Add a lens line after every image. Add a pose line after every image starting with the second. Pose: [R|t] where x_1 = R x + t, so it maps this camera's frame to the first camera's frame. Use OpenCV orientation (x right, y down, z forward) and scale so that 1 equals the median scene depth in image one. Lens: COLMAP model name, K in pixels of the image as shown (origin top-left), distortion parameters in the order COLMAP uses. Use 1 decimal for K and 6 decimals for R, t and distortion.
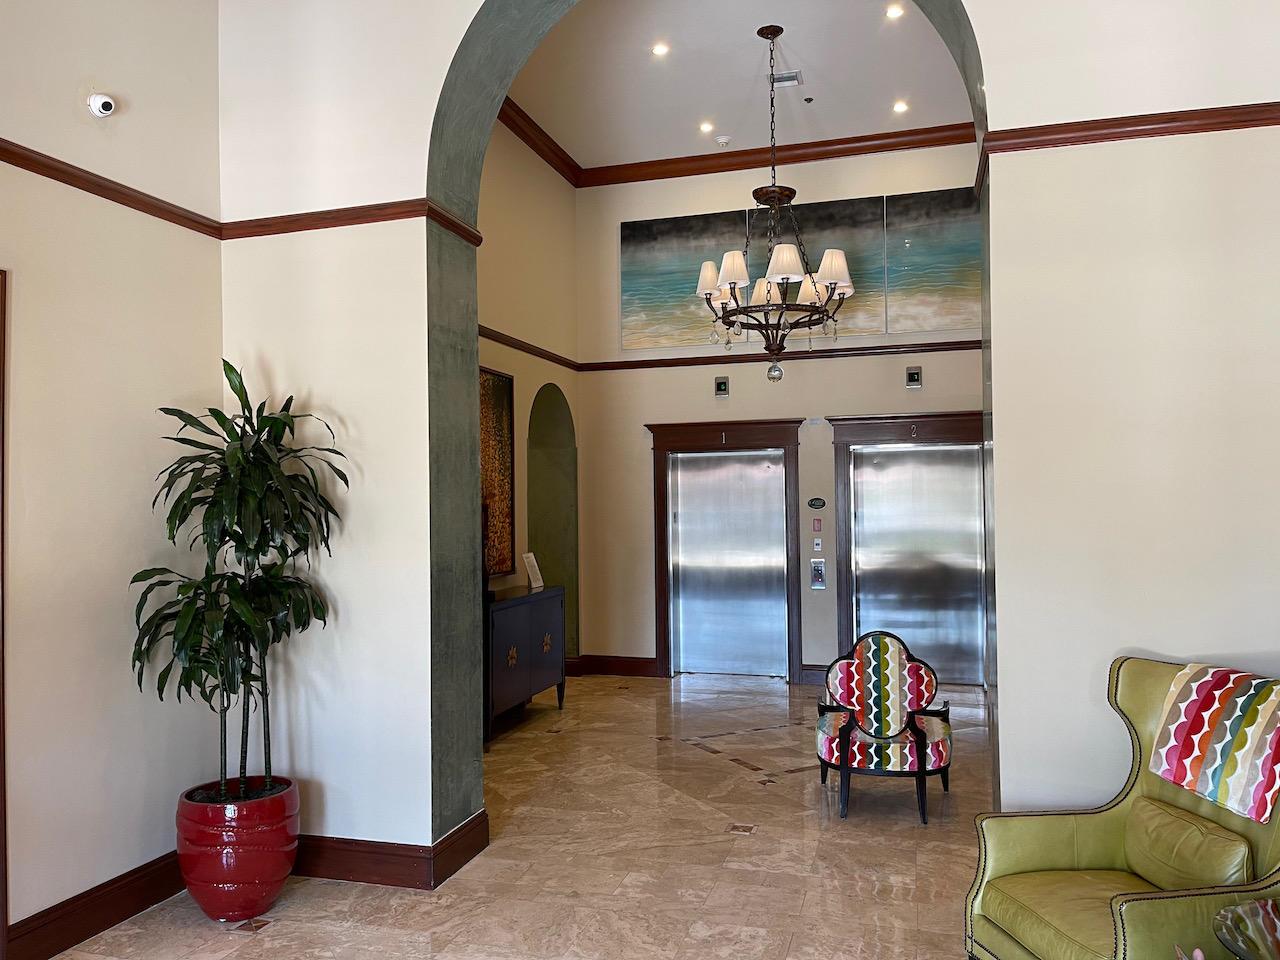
lens RADIAL K [[955.2, 0, 645.7], [0, 955.2, 487.1], [0, 0, 1]] dist [0.067502, -0.083560]
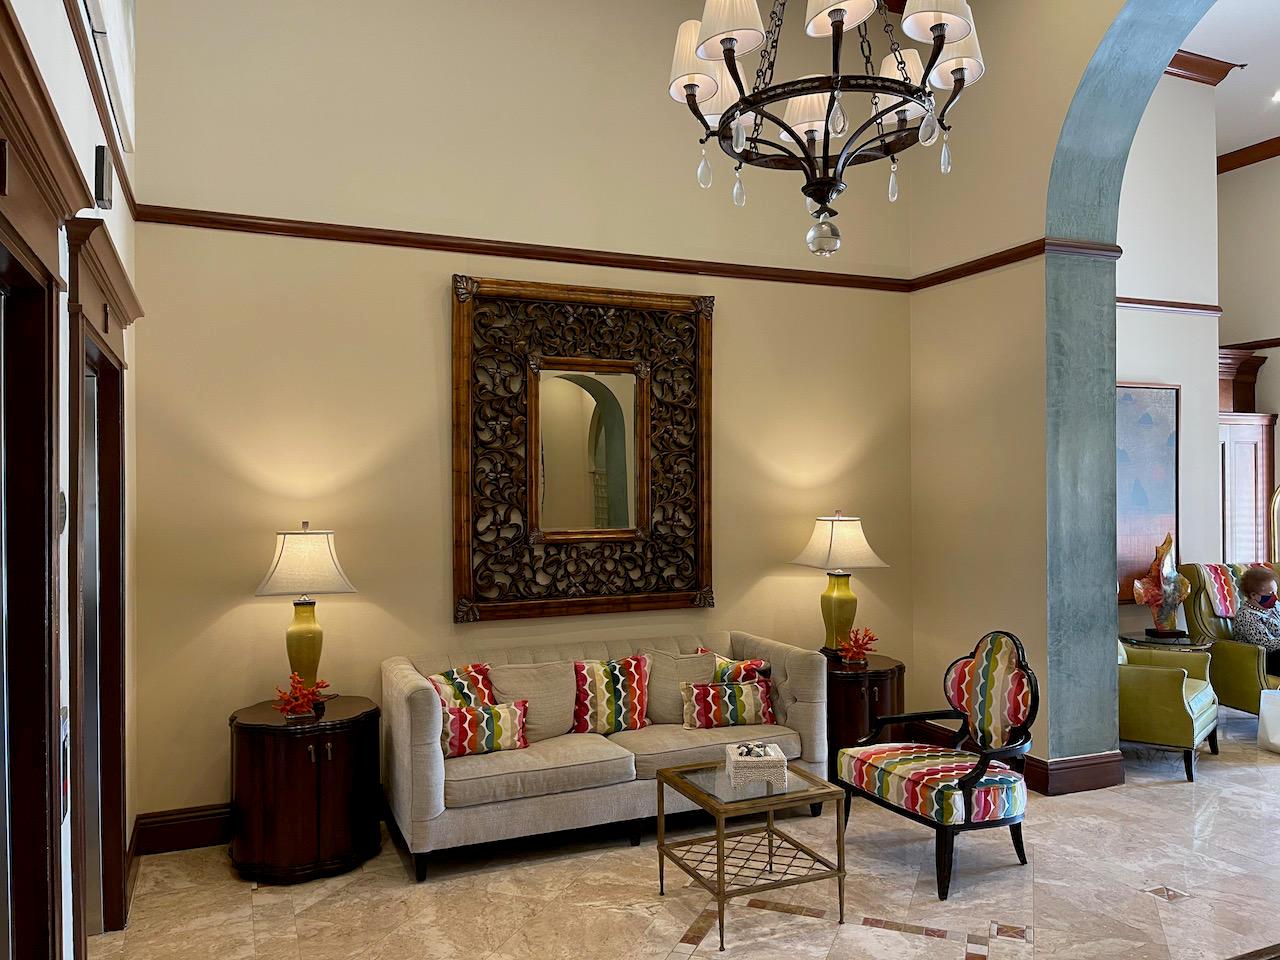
lens RADIAL K [[978.0, 0, 640.0], [0, 978.0, 480.0], [0, 0, 1]] dist [0.082993, -0.098172]
pose [[-0.634511, 0.019978, 0.772655, -0.175599], [0.004429, 0.999743, -0.022213, 0.015261], [-0.772901, -0.010673, -0.634437, 1.212139]]
